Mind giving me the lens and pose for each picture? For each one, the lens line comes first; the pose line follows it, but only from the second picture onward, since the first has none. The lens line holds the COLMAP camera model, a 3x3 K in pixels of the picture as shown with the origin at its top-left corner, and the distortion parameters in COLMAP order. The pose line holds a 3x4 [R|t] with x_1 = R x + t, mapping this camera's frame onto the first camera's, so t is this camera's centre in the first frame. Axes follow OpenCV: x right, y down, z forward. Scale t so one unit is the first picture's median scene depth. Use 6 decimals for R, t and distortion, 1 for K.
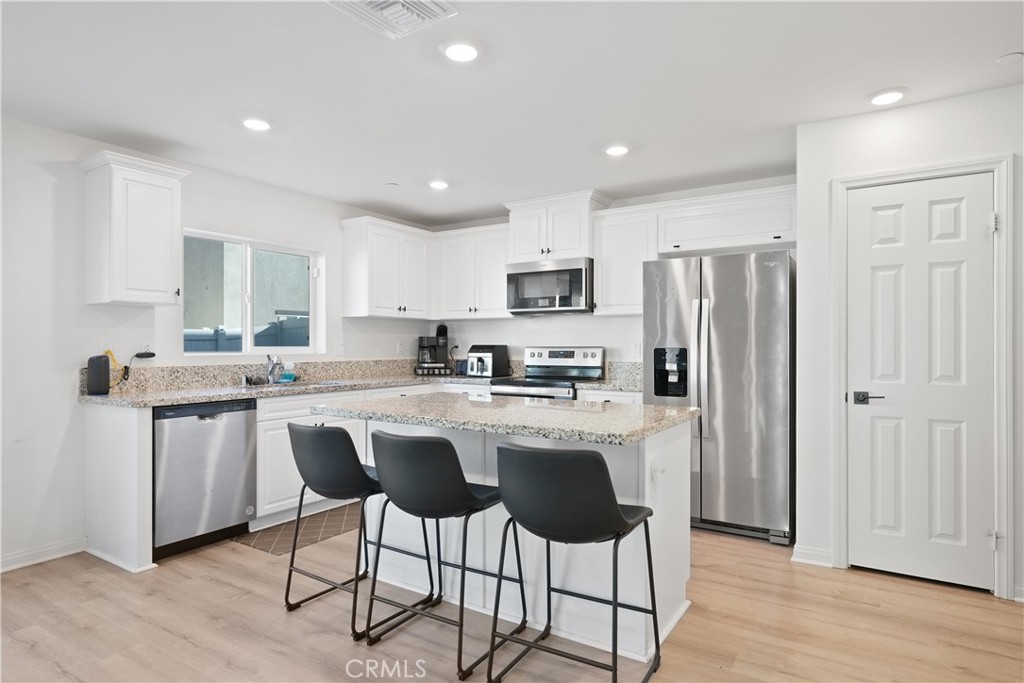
lens RADIAL K [[580.3, 0, 515.7], [0, 580.3, 343.6], [0, 0, 1]] dist [-0.000964, -0.000717]
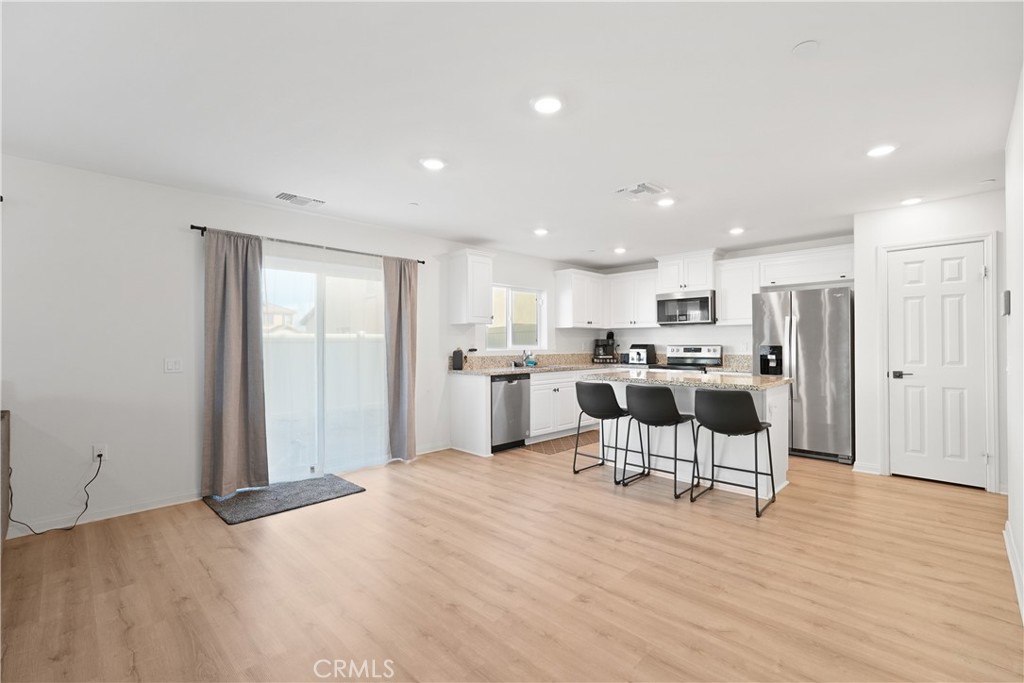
lens RADIAL K [[459.1, 0, 513.3], [0, 459.1, 339.2], [0, 0, 1]] dist [-0.008738, 0.004567]
pose [[0.976697, -0.005137, -0.214560, -0.170713], [0.003183, 0.999950, -0.009454, -0.000981], [0.214598, 0.008551, 0.976665, -0.435596]]
